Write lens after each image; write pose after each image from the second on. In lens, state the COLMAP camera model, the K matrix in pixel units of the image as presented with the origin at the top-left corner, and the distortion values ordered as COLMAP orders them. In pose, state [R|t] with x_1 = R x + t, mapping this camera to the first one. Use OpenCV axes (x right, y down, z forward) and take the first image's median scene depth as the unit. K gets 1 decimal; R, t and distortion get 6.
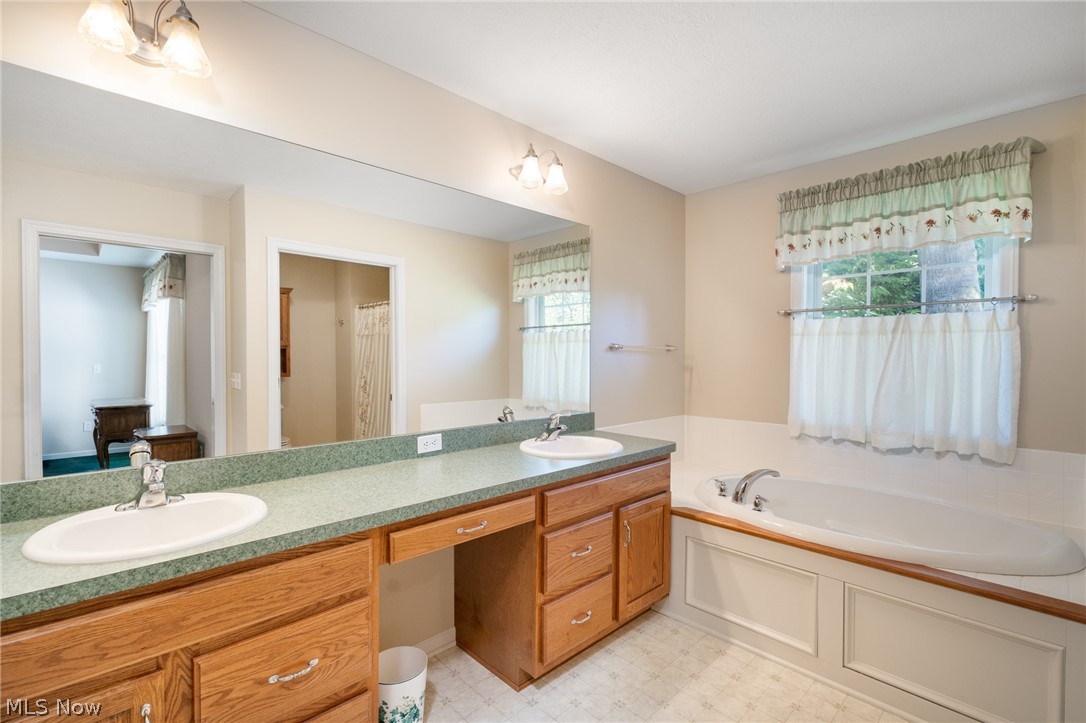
lens RADIAL K [[497.2, 0, 545.9], [0, 497.2, 359.1], [0, 0, 1]] dist [-0.007467, 0.003047]
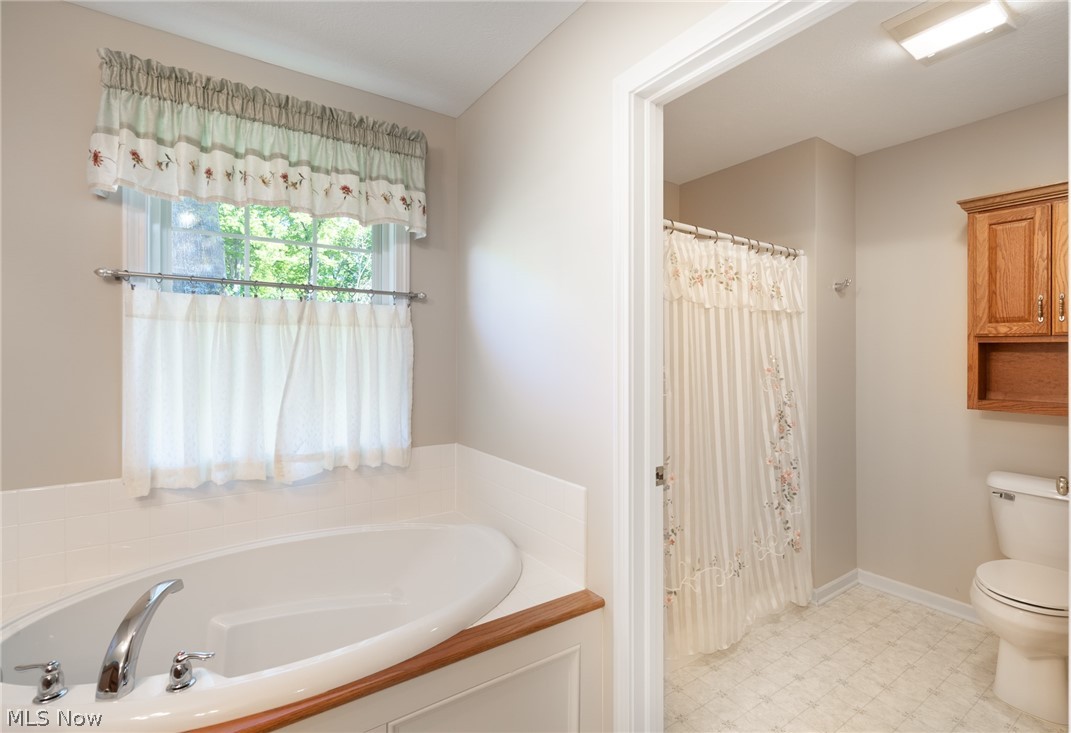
lens RADIAL K [[505.0, 0, 553.9], [0, 505.0, 357.2], [0, 0, 1]] dist [-0.001612, 0.000880]
pose [[0.166529, -0.004331, 0.986027, 0.018571], [0.004832, 0.999982, 0.003576, -0.003042], [-0.986025, 0.004169, 0.166547, 0.525453]]
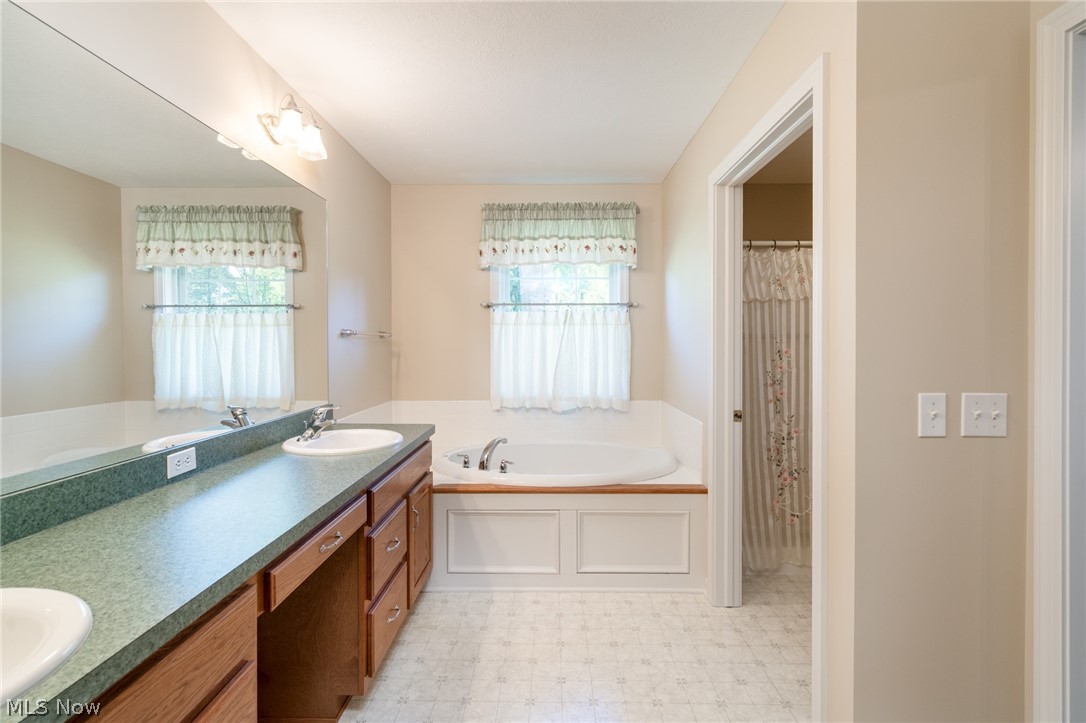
lens RADIAL K [[497.2, 0, 559.2], [0, 497.2, 341.3], [0, 0, 1]] dist [-0.007467, 0.003047]
pose [[0.695639, -0.002086, 0.718388, -0.299707], [0.008377, 0.999951, -0.005209, -0.000511], [-0.718342, 0.009641, 0.695623, 0.070801]]
